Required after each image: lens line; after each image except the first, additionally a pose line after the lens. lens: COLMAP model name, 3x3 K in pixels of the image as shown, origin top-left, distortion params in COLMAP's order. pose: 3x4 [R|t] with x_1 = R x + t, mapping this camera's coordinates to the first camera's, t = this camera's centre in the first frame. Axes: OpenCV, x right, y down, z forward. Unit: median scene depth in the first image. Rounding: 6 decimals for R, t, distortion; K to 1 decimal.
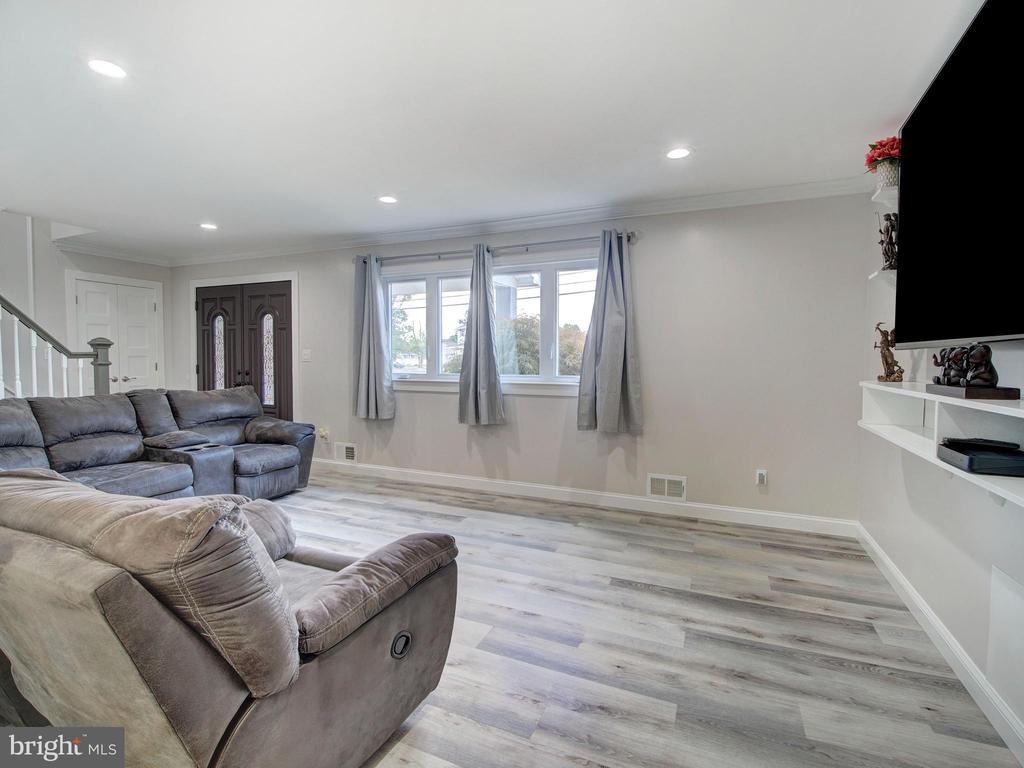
lens RADIAL K [[489.9, 0, 510.6], [0, 489.9, 370.5], [0, 0, 1]] dist [-0.014080, 0.000012]
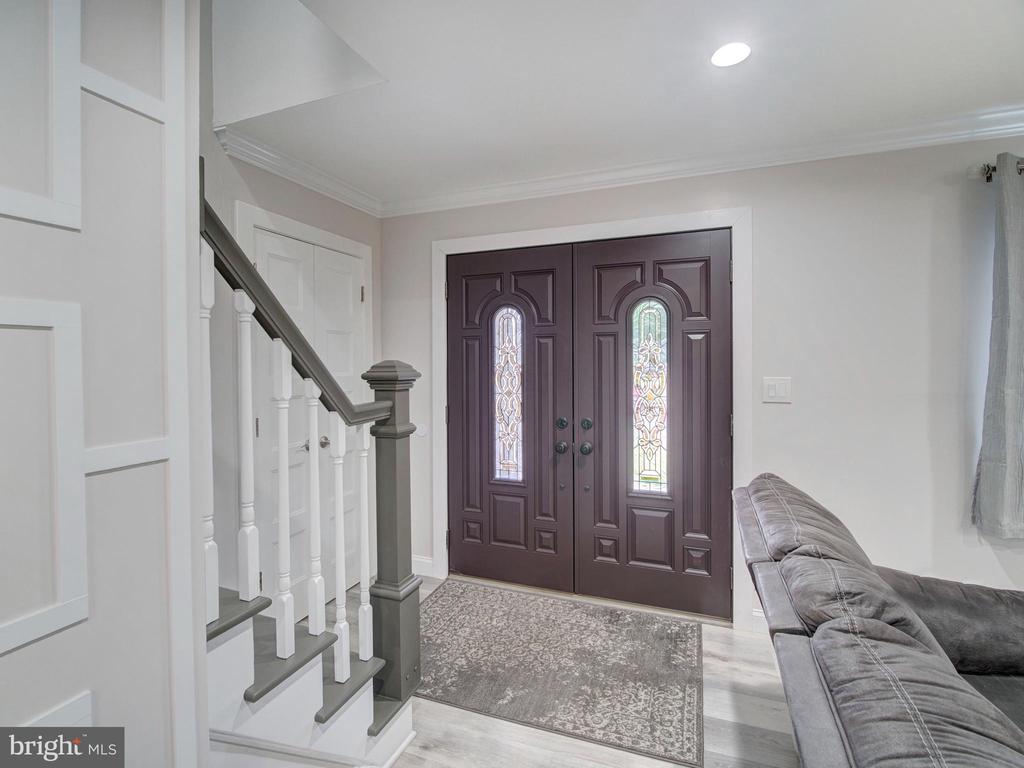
lens RADIAL K [[489.9, 0, 510.6], [0, 489.9, 370.5], [0, 0, 1]] dist [-0.014080, 0.000012]
pose [[0.998569, -0.020942, 0.049206, -0.656937], [0.021414, 0.999729, -0.009100, -0.047078], [-0.049002, 0.010141, 0.998747, 0.527790]]
